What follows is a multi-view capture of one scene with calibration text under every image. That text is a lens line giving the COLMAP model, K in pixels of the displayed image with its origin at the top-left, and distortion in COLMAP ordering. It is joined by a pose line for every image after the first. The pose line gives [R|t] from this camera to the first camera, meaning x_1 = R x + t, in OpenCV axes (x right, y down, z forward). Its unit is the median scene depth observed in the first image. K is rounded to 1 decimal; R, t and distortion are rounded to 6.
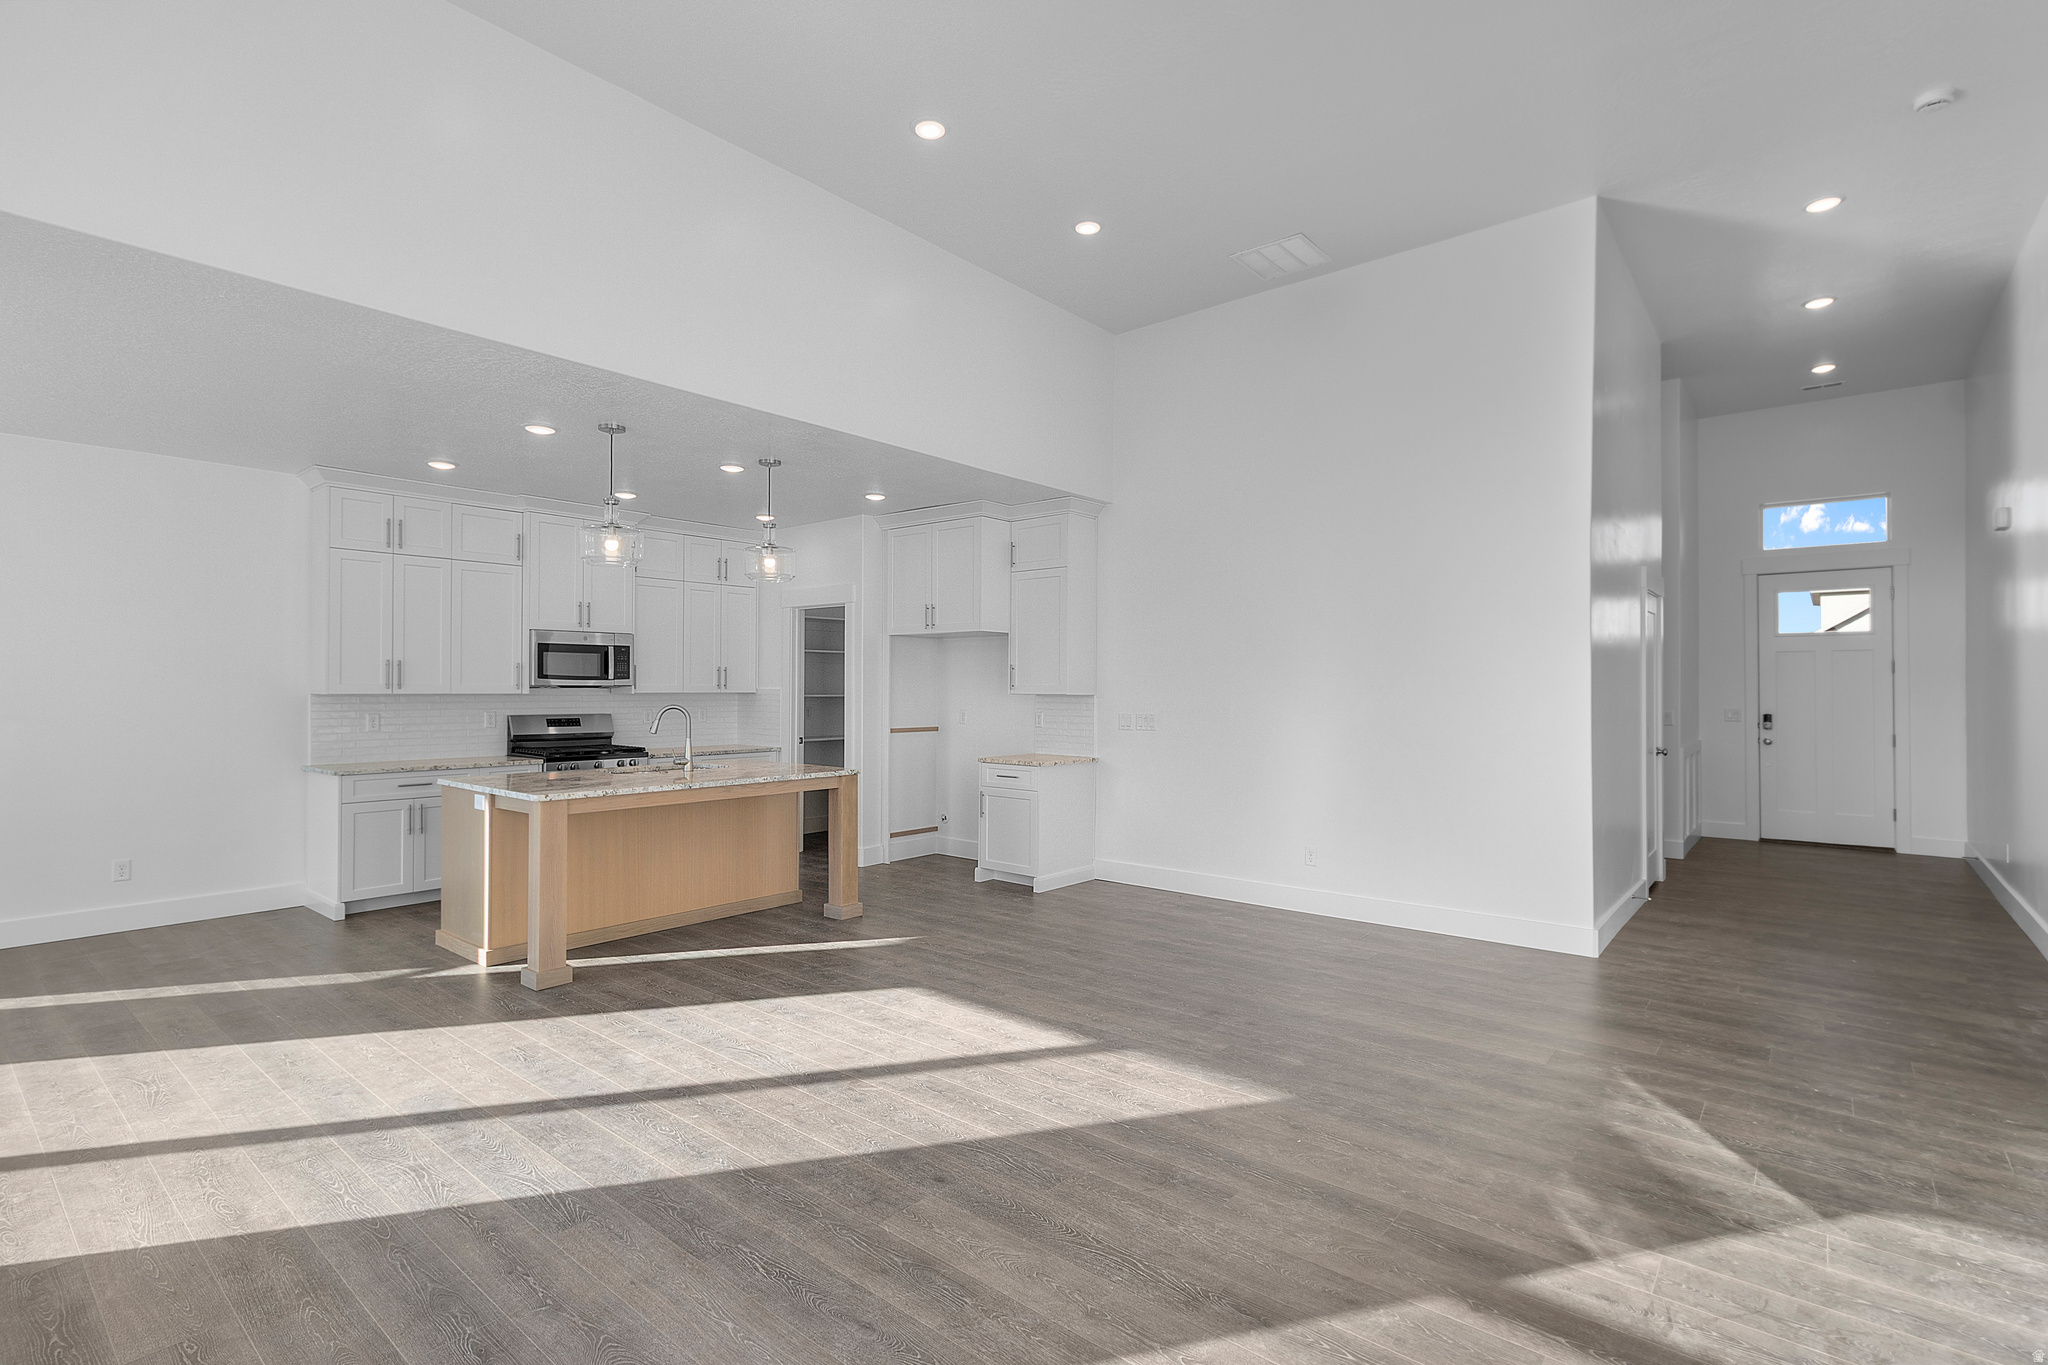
lens RADIAL K [[959.1, 0, 1023.5], [0, 959.1, 681.8], [0, 0, 1]] dist [0.011399, -0.000774]
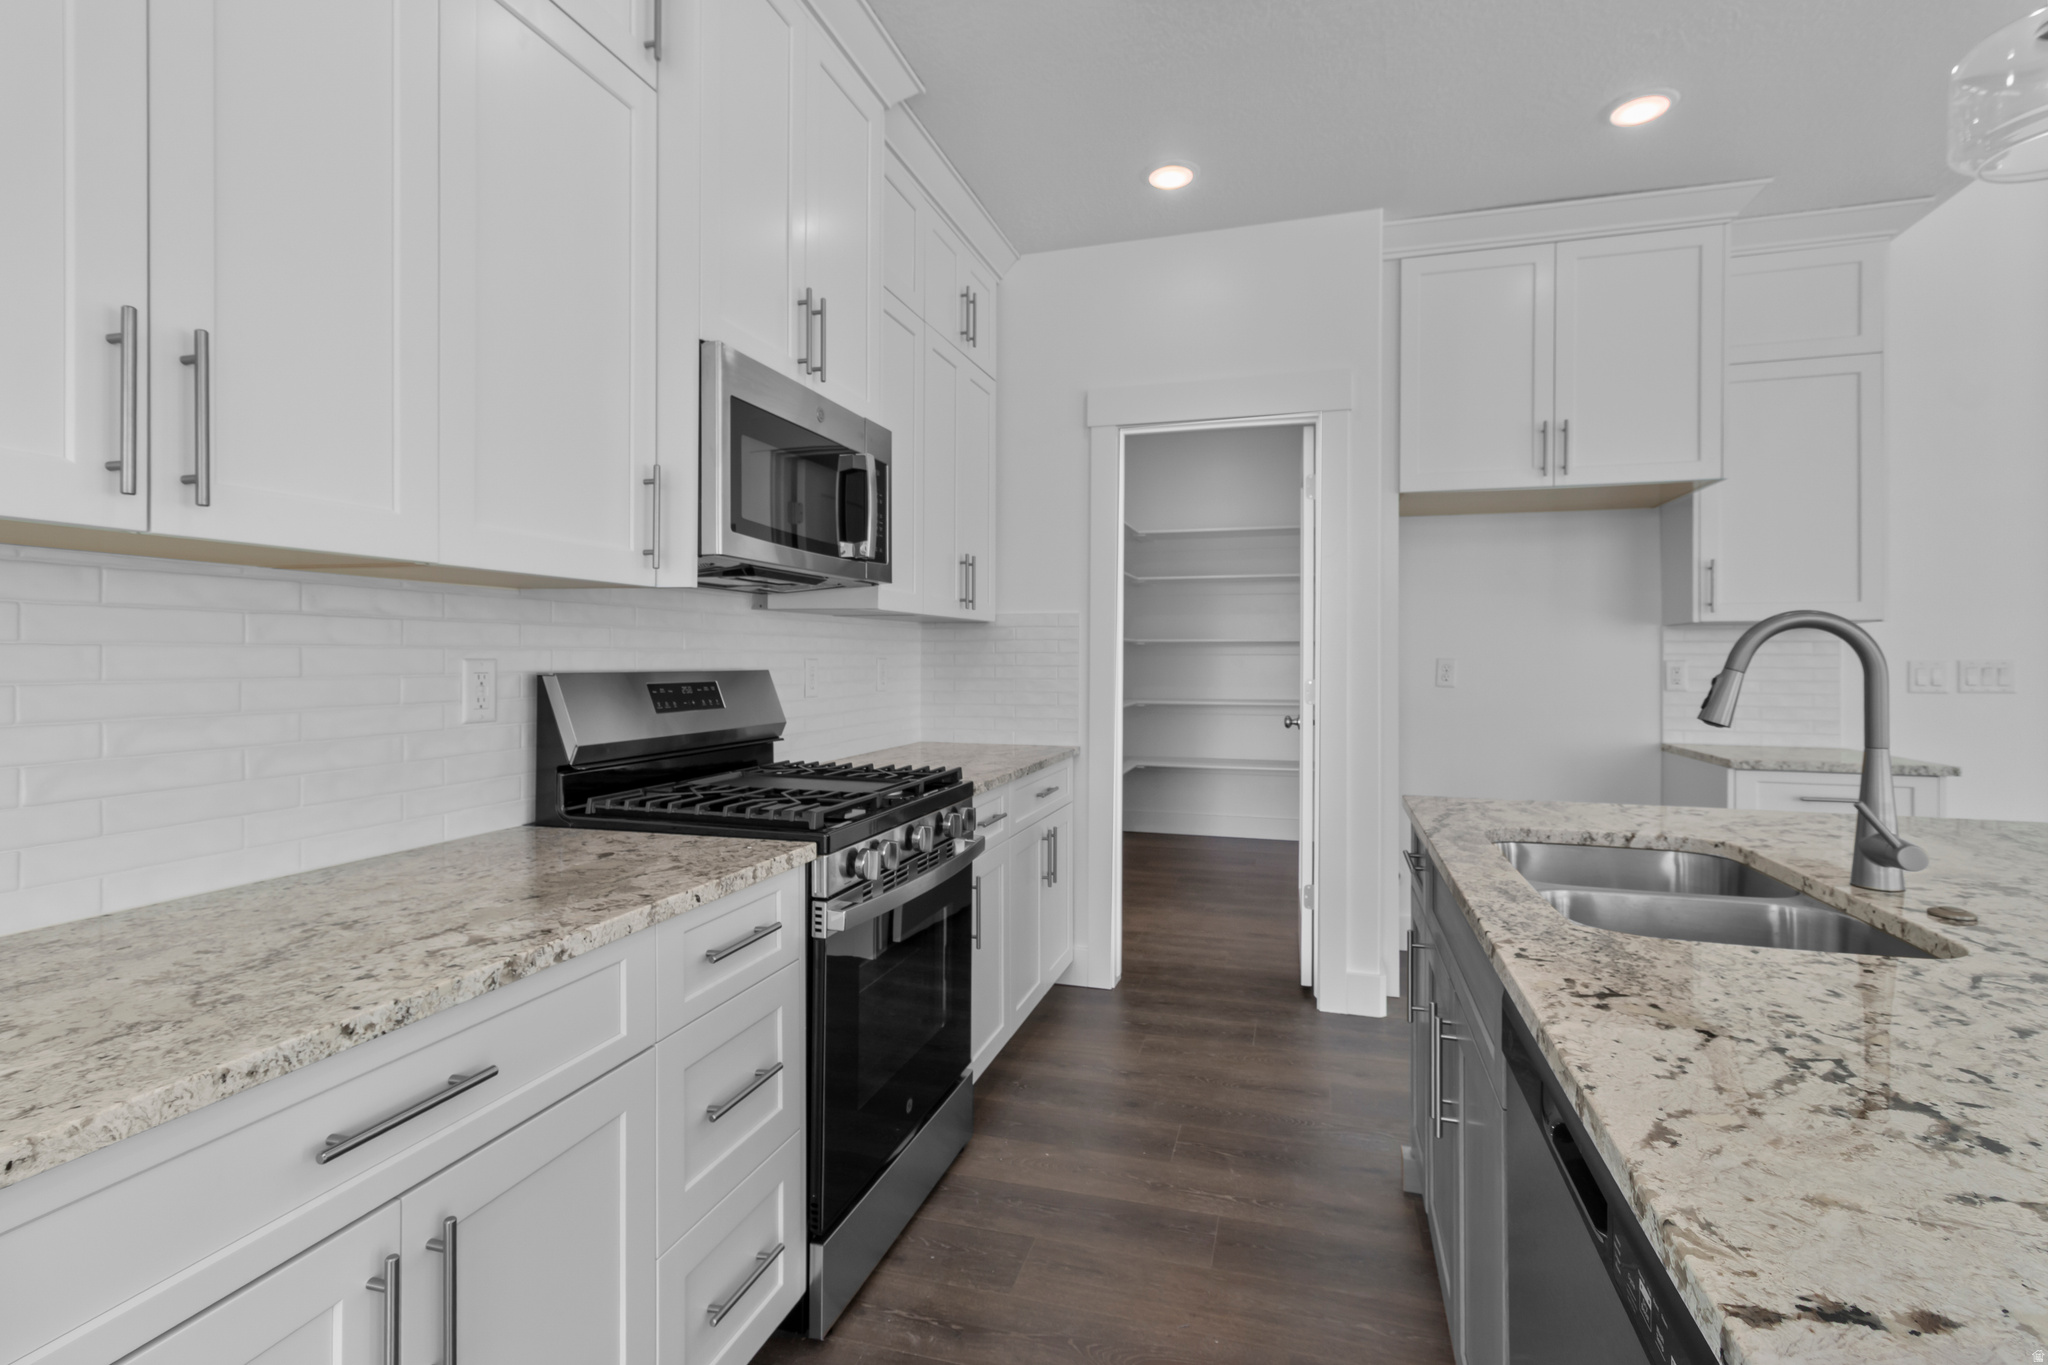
lens RADIAL K [[959.1, 0, 1035.4], [0, 959.1, 650.6], [0, 0, 1]] dist [0.011399, -0.000774]
pose [[0.915488, 0.001865, 0.402342, -0.512686], [-0.000981, 0.999997, -0.002404, 0.028431], [-0.402345, 0.001806, 0.915486, 0.697079]]
